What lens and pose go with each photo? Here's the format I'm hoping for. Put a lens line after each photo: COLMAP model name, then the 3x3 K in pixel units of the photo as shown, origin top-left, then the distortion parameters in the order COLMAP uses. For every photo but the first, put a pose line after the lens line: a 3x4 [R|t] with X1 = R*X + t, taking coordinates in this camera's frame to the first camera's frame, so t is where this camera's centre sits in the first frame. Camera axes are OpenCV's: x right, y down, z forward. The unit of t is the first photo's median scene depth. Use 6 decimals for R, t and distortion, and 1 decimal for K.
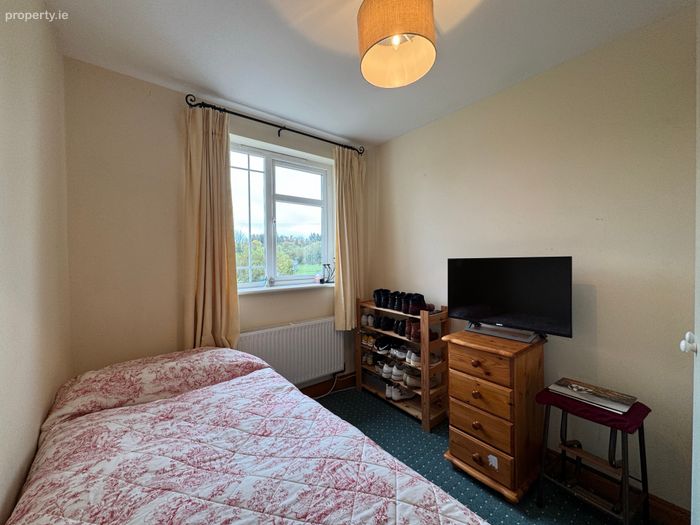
lens RADIAL K [[276.8, 0, 350.0], [0, 276.8, 262.5], [0, 0, 1]] dist [-0.000351, -0.000036]
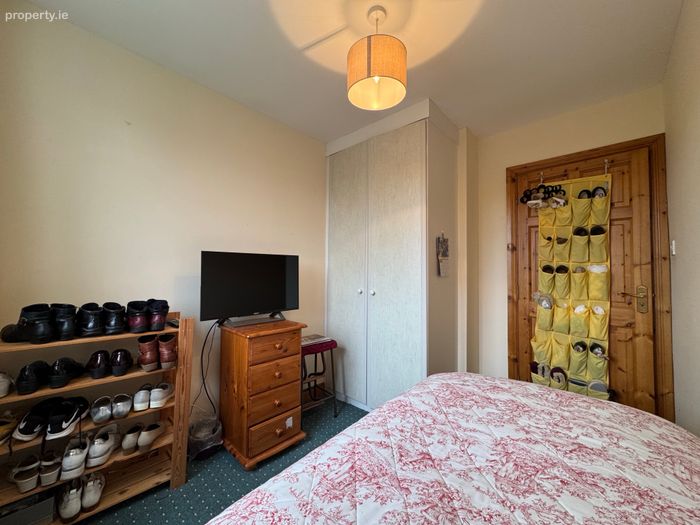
lens RADIAL K [[263.9, 0, 350.0], [0, 263.9, 262.5], [0, 0, 1]] dist [0.000616, 0.000111]
pose [[-0.132763, 0.043291, 0.990202, -0.481305], [0.003556, 0.999060, -0.043201, 0.055056], [-0.991141, -0.002215, -0.132792, 0.637315]]
